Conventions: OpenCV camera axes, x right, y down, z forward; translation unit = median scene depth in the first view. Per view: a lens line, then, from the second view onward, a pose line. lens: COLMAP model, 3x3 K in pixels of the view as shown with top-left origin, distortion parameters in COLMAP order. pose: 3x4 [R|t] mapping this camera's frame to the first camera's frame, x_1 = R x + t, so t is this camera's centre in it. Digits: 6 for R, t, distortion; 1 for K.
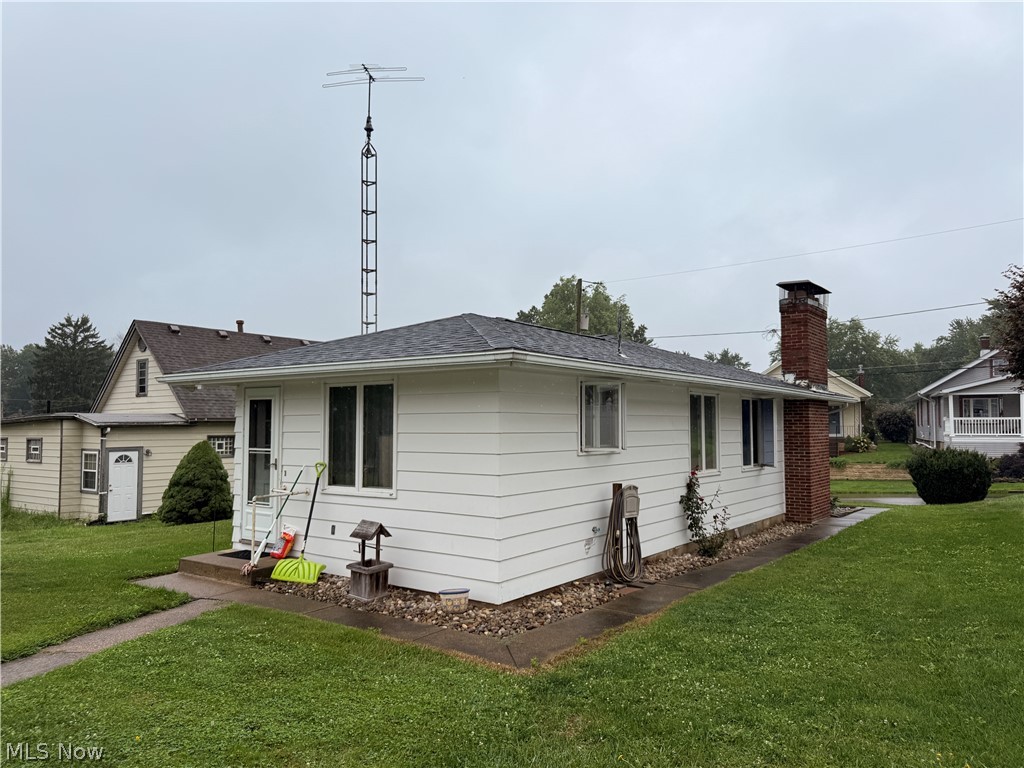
lens RADIAL K [[738.1, 0, 512.0], [0, 738.1, 384.0], [0, 0, 1]] dist [0.048748, -0.001097]
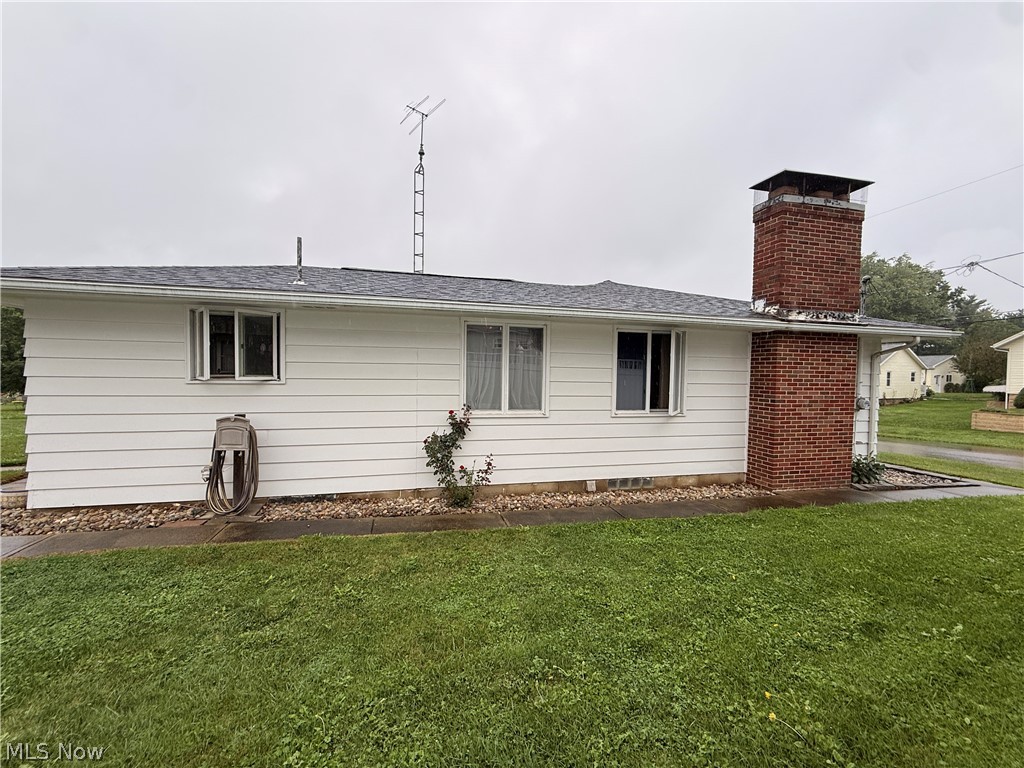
lens RADIAL K [[412.0, 0, 512.0], [0, 412.0, 384.0], [0, 0, 1]] dist [-0.000397, 0.000262]
pose [[0.762119, 0.033922, -0.646547, 0.457444], [0.020588, 0.996852, 0.076570, 0.036091], [0.647109, -0.071667, 0.759021, 0.491292]]
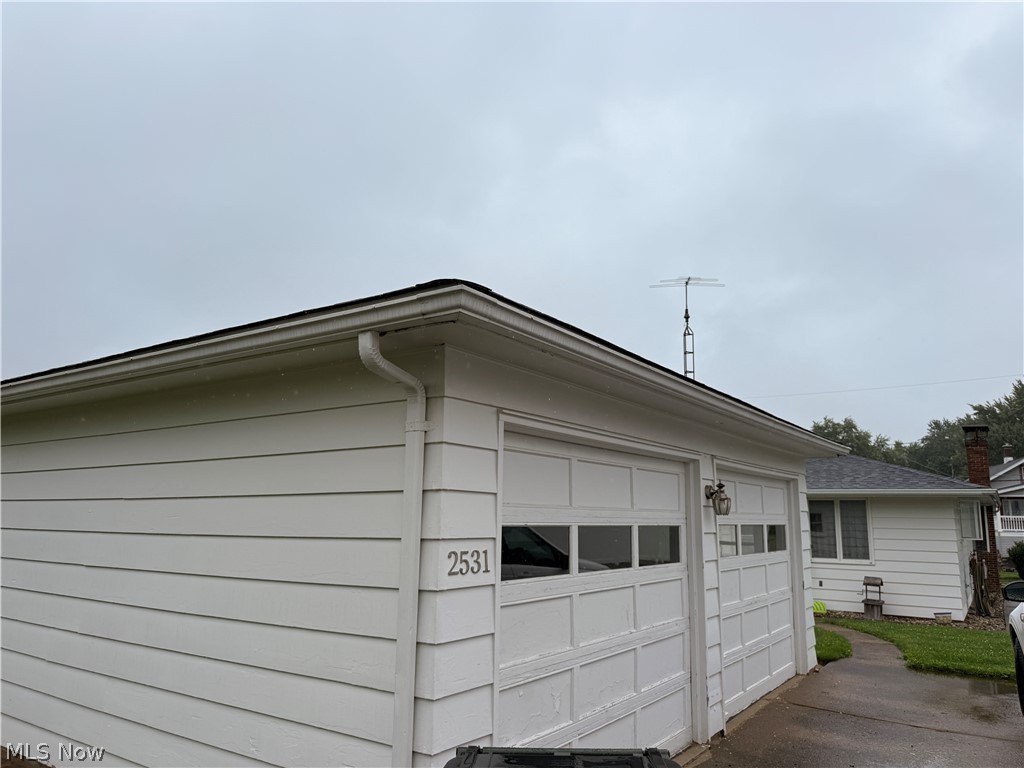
lens RADIAL K [[738.1, 0, 512.0], [0, 738.1, 384.0], [0, 0, 1]] dist [0.048748, -0.001097]
pose [[0.998897, 0.015802, 0.044225, -0.607614], [-0.010421, 0.992795, -0.119370, -0.029576], [-0.045793, 0.118778, 0.991864, -0.437967]]
